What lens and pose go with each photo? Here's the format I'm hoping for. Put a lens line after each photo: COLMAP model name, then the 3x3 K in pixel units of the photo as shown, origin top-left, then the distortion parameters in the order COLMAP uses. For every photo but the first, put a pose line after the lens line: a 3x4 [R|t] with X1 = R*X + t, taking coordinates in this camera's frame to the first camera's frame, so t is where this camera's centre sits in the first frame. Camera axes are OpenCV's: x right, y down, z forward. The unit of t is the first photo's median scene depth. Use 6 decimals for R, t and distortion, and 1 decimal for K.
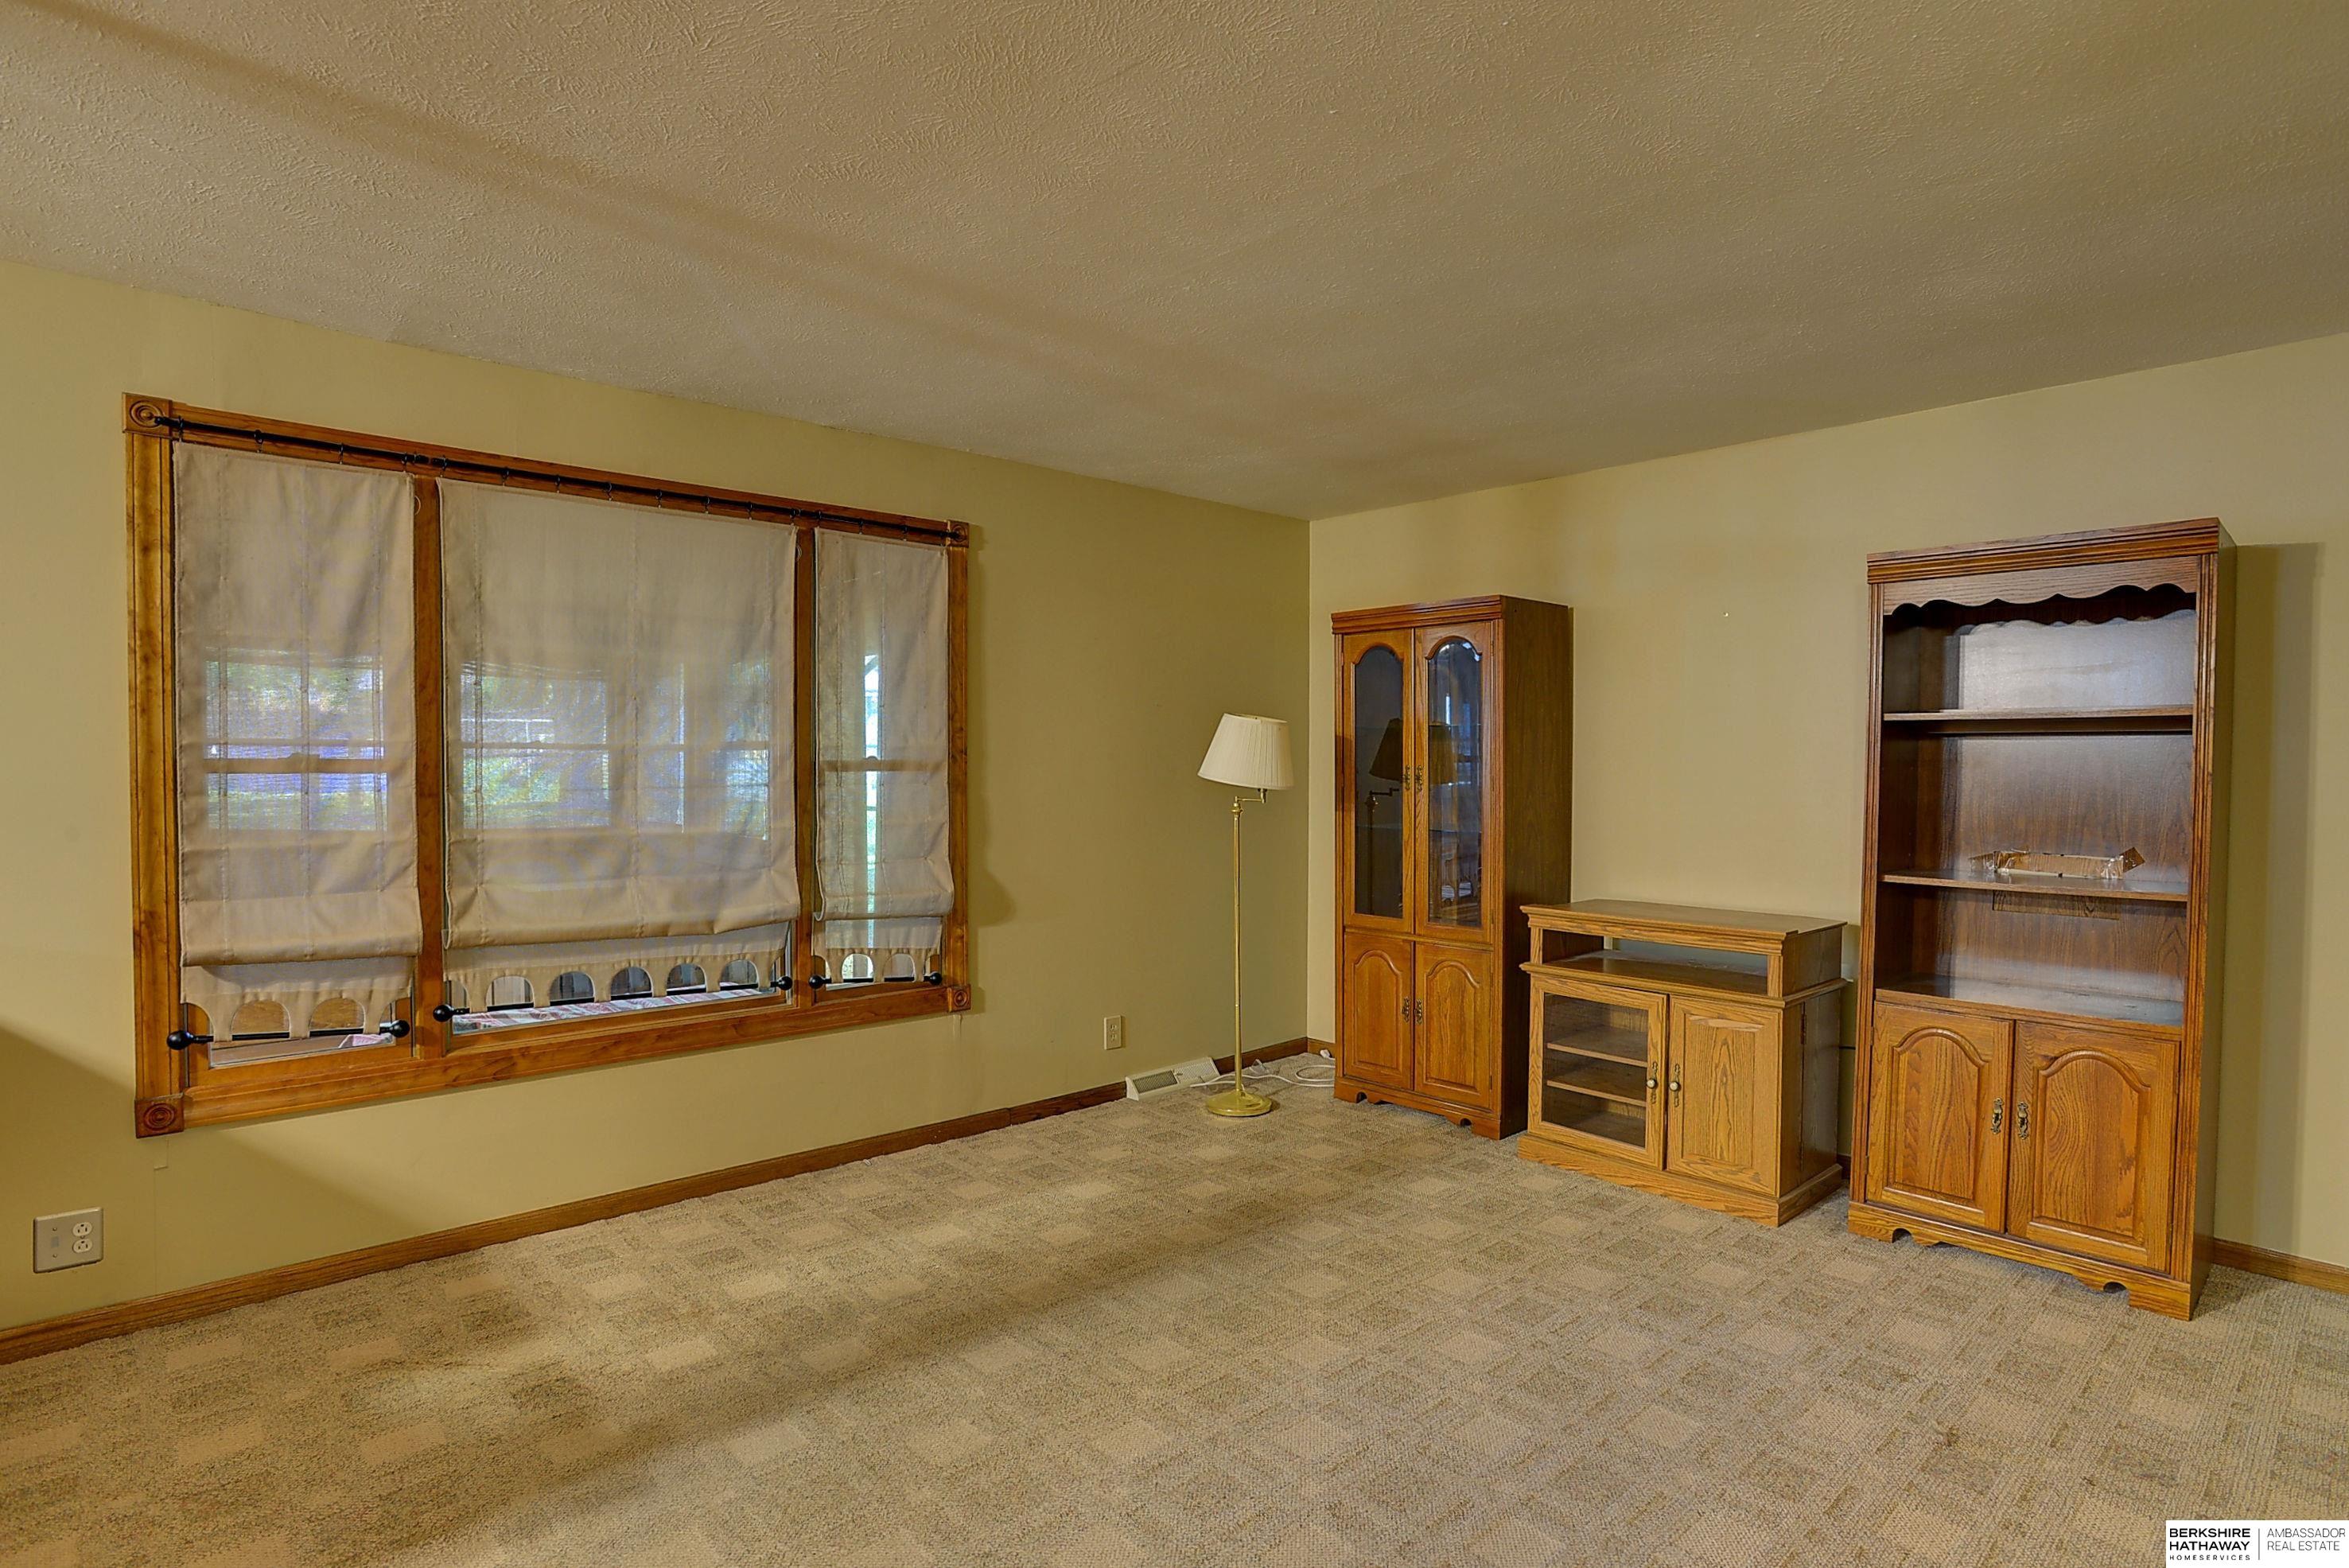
lens RADIAL K [[1250.8, 0, 1174.5], [0, 1250.8, 784.0], [0, 0, 1]] dist [-0.003481, 0.000706]
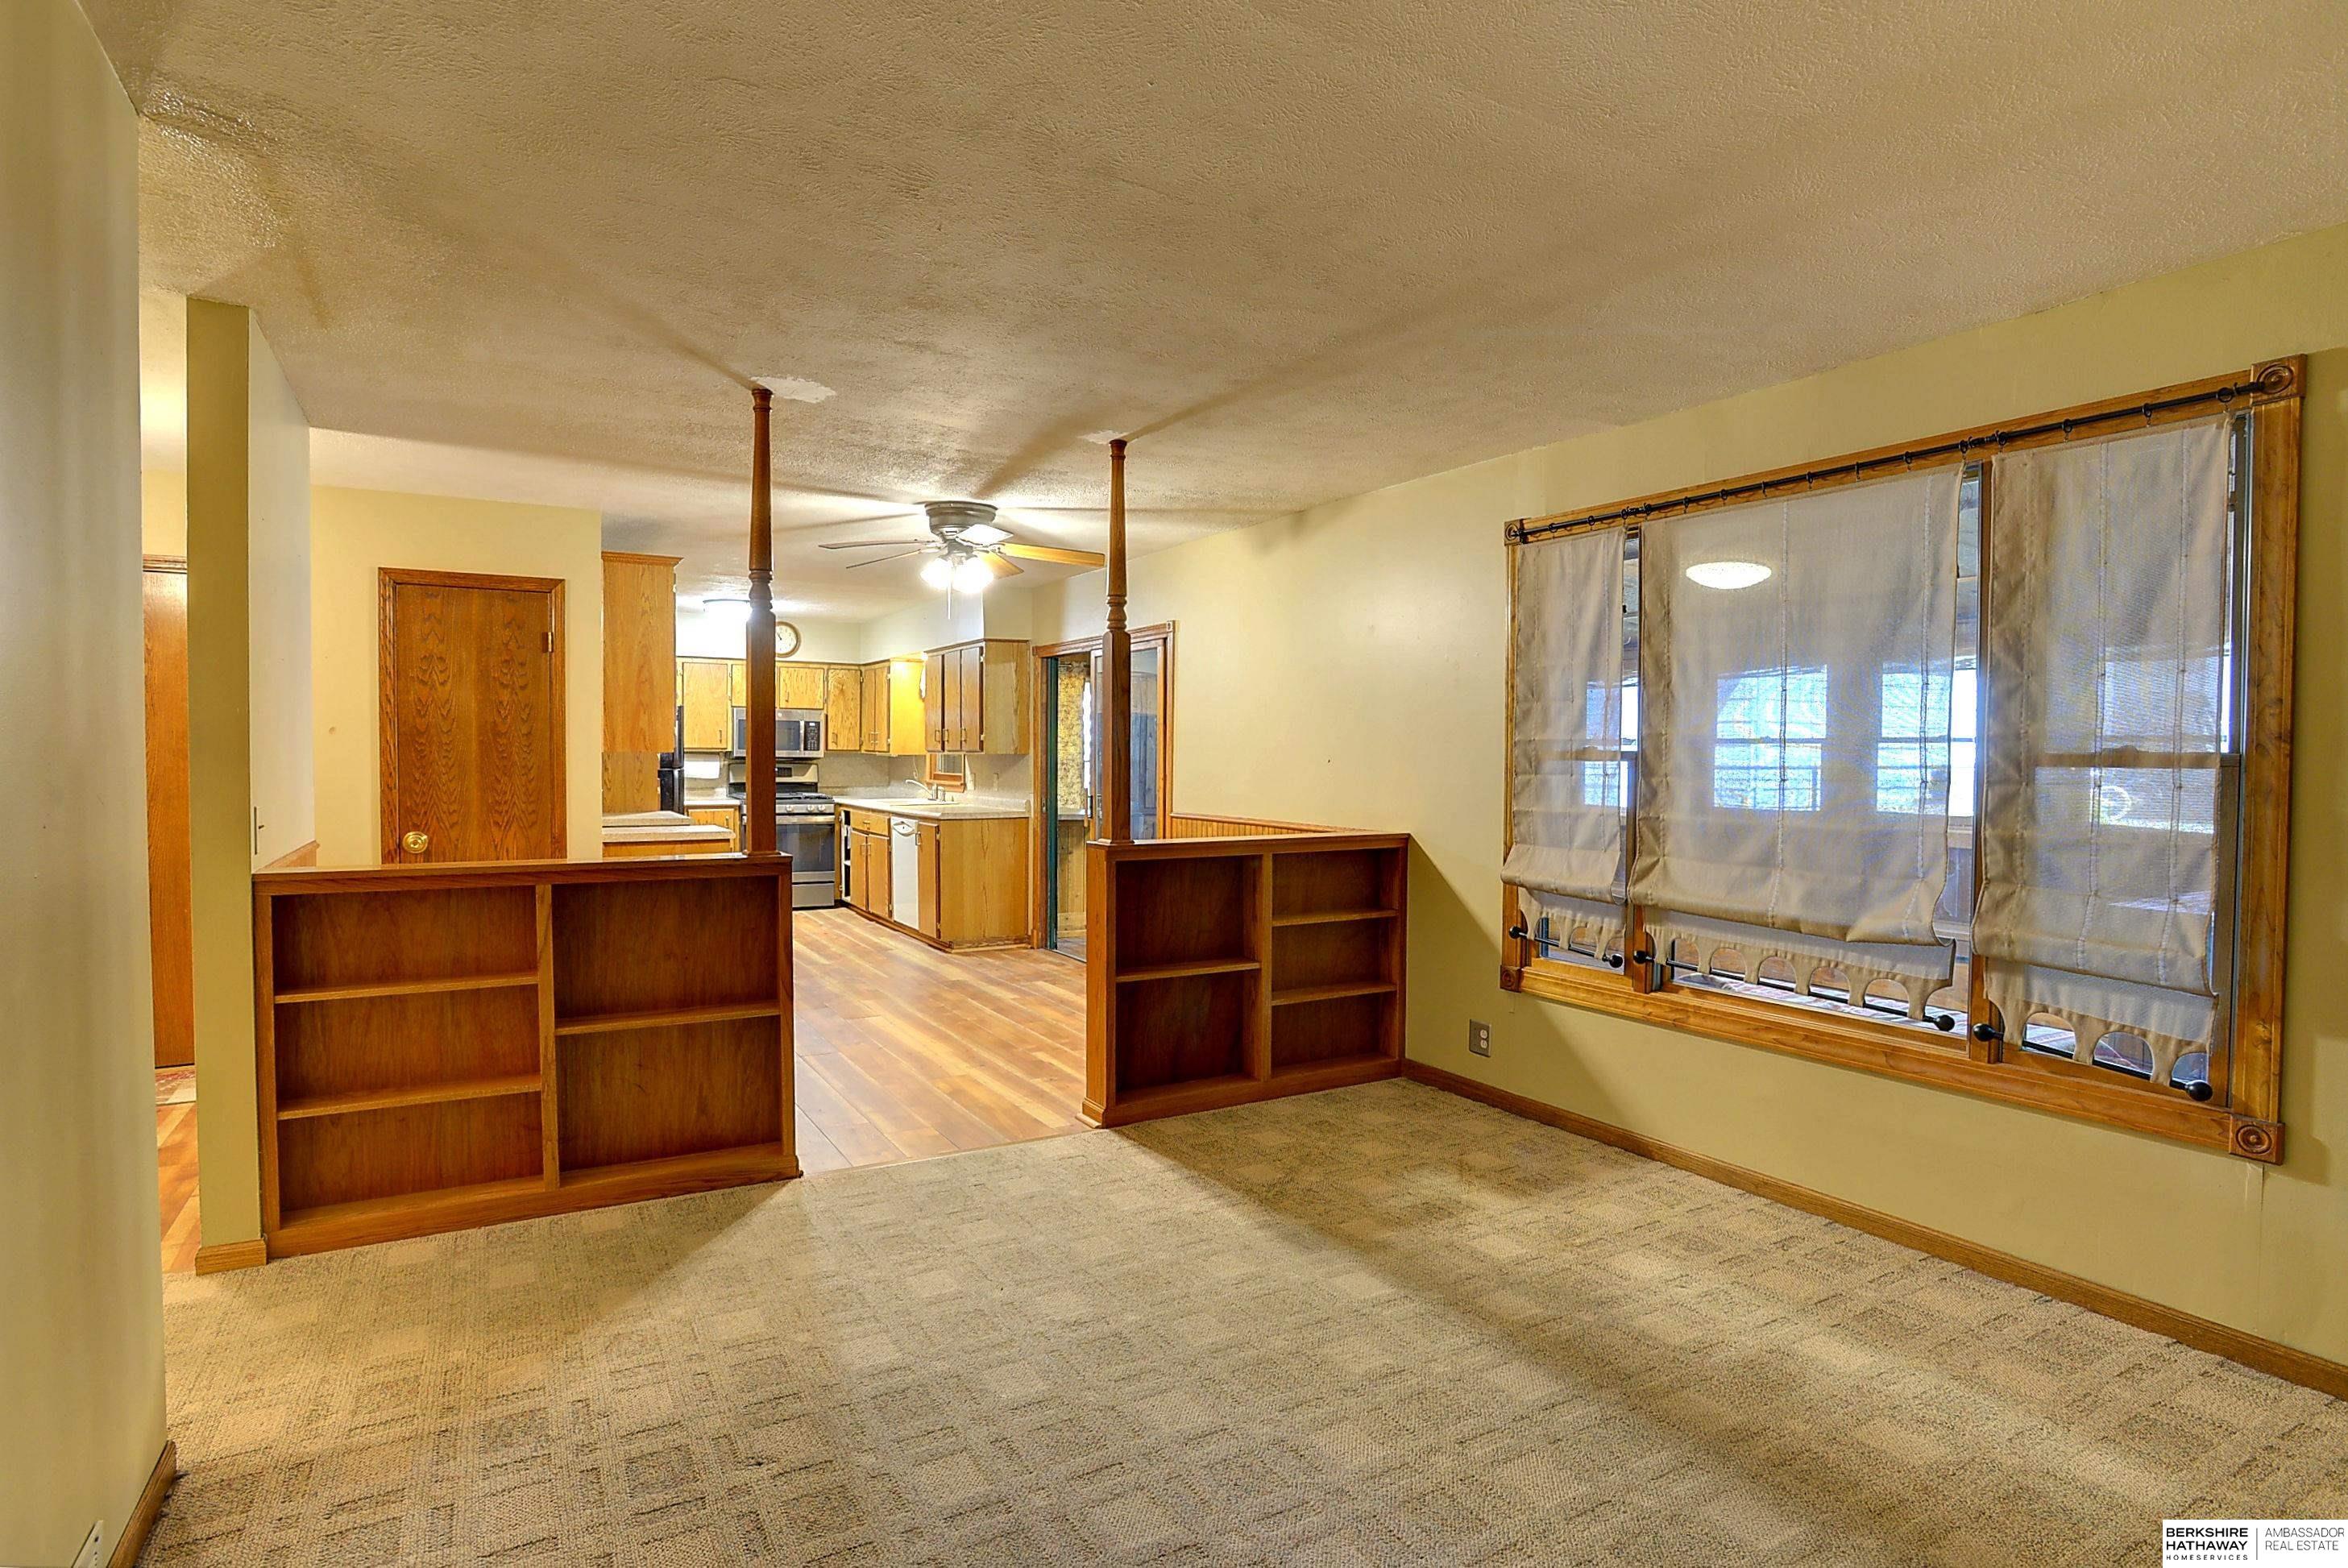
lens RADIAL K [[1250.2, 0, 1174.0], [0, 1250.2, 784.0], [0, 0, 1]] dist [-0.003481, 0.000706]
pose [[-0.217060, 0.018756, -0.975978, 0.737341], [-0.026013, 0.999349, 0.024990, -0.005928], [0.975812, 0.030812, -0.216431, 0.839857]]
